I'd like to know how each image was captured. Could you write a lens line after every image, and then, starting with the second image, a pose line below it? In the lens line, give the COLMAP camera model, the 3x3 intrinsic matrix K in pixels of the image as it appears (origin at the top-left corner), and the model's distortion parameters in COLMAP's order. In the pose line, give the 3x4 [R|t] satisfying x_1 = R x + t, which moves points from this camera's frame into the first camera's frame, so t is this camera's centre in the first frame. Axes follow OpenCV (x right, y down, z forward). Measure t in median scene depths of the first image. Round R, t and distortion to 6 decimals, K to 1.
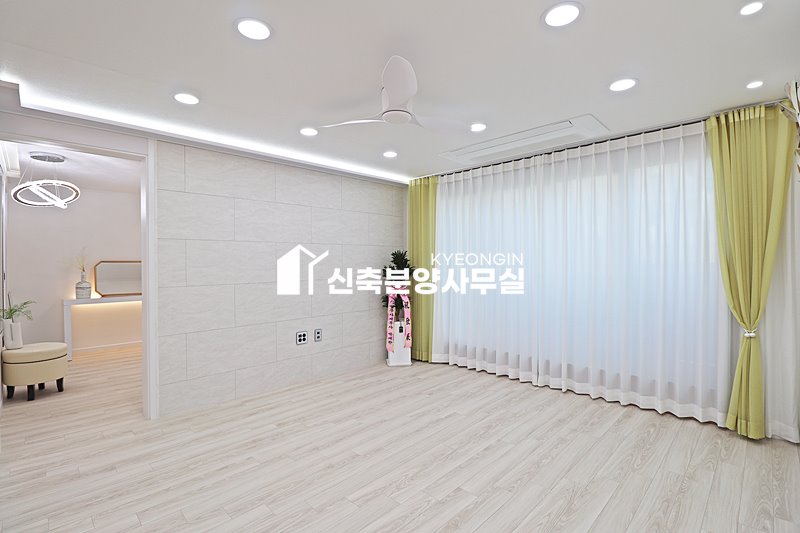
lens RADIAL K [[368.6, 0, 400.5], [0, 368.6, 264.2], [0, 0, 1]] dist [-0.005793, -0.011543]
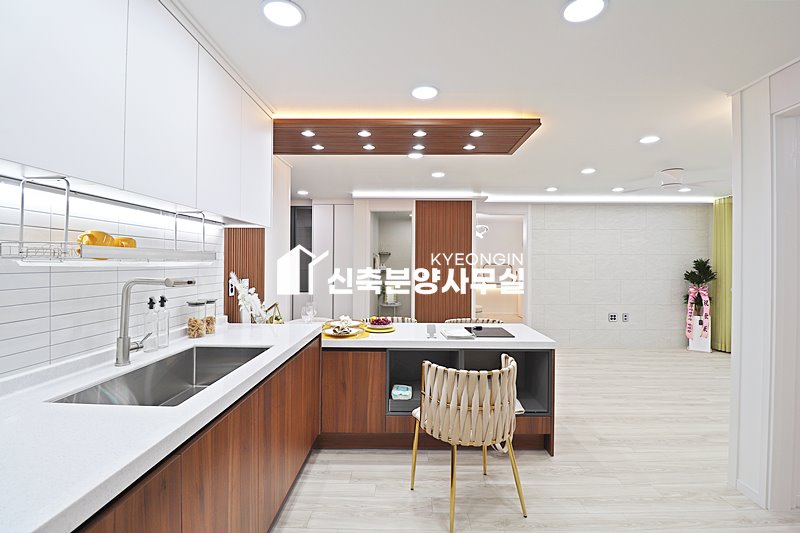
lens RADIAL K [[368.6, 0, 402.4], [0, 368.6, 261.4], [0, 0, 1]] dist [-0.005793, -0.011543]
pose [[0.697673, 0.009765, -0.716350, 0.242672], [-0.013366, 0.999910, 0.000612, -0.021382], [0.716292, 0.009148, 0.697741, -0.786791]]
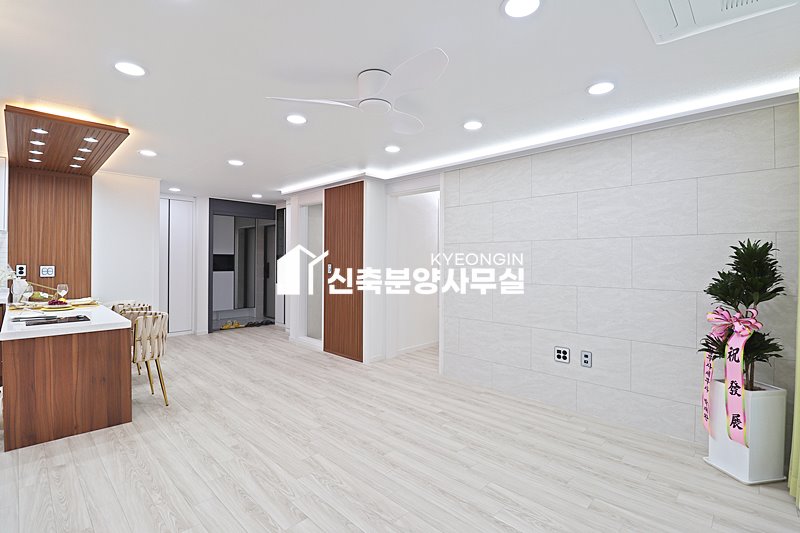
lens RADIAL K [[368.6, 0, 406.0], [0, 368.6, 263.8], [0, 0, 1]] dist [-0.005793, -0.011543]
pose [[0.026211, 0.015931, -0.999529, 0.642093], [-0.010989, 0.999817, 0.015647, -0.014716], [0.999596, 0.010574, 0.026381, 0.744314]]
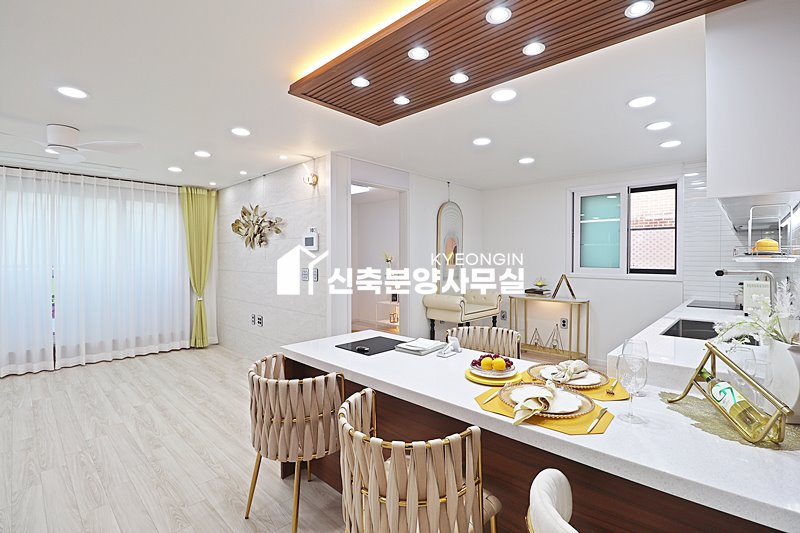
lens RADIAL K [[368.6, 0, 409.0], [0, 368.6, 264.0], [0, 0, 1]] dist [-0.005793, -0.011543]
pose [[-0.037929, -0.011273, 0.999217, -0.902771], [0.004323, 0.999925, 0.011445, -0.015047], [-0.999271, 0.004753, -0.037877, -0.086723]]
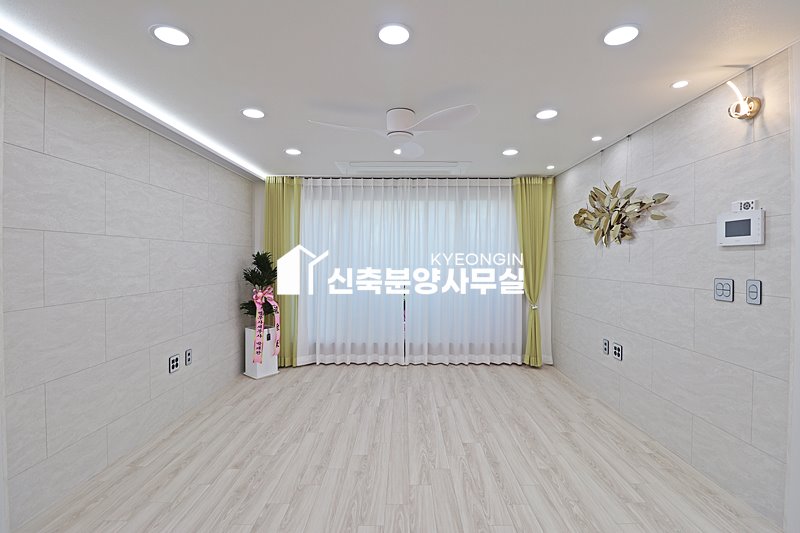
lens RADIAL K [[368.6, 0, 402.9], [0, 368.6, 261.8], [0, 0, 1]] dist [-0.005793, -0.011543]
pose [[0.711558, 0.003155, 0.702620, -0.553899], [-0.003056, 0.999994, -0.001395, -0.015357], [-0.702620, -0.001154, 0.711564, 0.141418]]
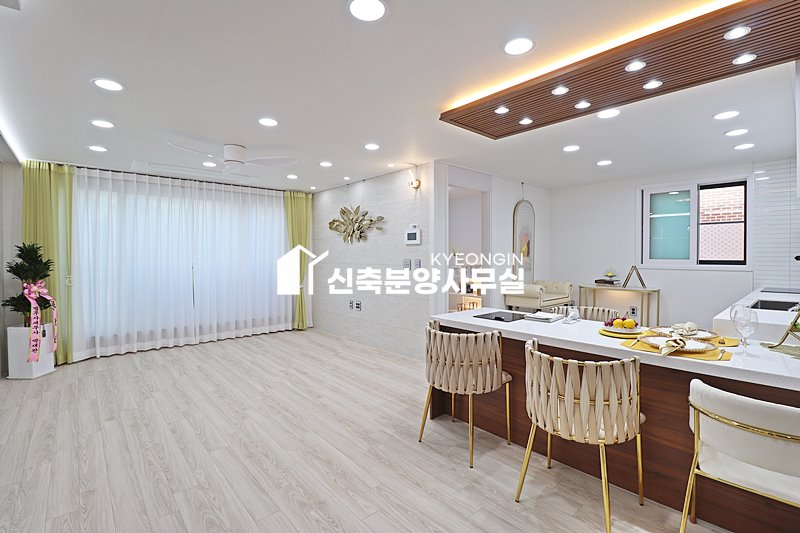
lens RADIAL K [[368.6, 0, 405.1], [0, 368.6, 261.4], [0, 0, 1]] dist [-0.005793, -0.011543]
pose [[0.057196, -0.011234, 0.998300, -1.088924], [0.006204, 0.999921, 0.010897, 0.003104], [-0.998344, 0.005570, 0.057261, 0.128237]]
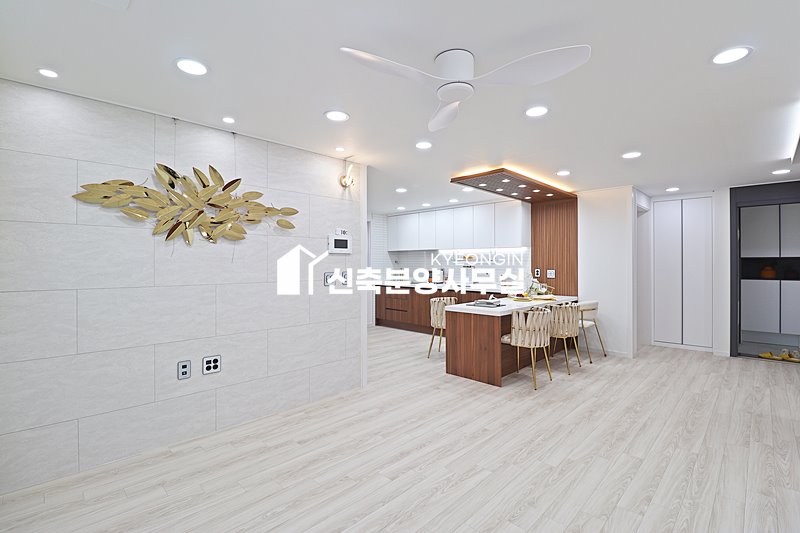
lens RADIAL K [[368.6, 0, 404.3], [0, 368.6, 260.7], [0, 0, 1]] dist [-0.005793, -0.011543]
pose [[-0.999916, 0.007725, -0.010385, 0.079579], [0.007741, 0.999969, -0.001569, -0.019168], [0.010373, -0.001649, -0.999945, 1.277479]]
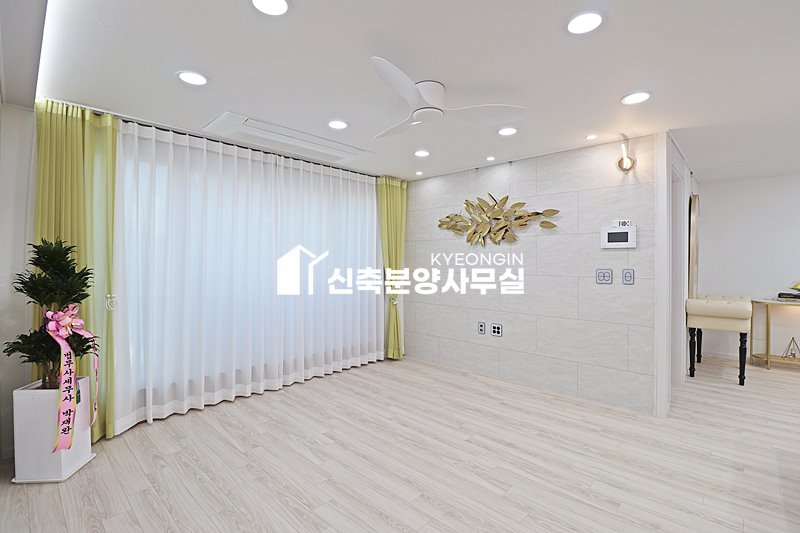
lens RADIAL K [[368.6, 0, 403.0], [0, 368.6, 260.8], [0, 0, 1]] dist [-0.005793, -0.011543]
pose [[-0.030392, 0.004354, 0.999529, -0.688688], [0.001698, 0.999989, -0.004304, -0.008120], [-0.999537, 0.001566, -0.030399, 0.772280]]
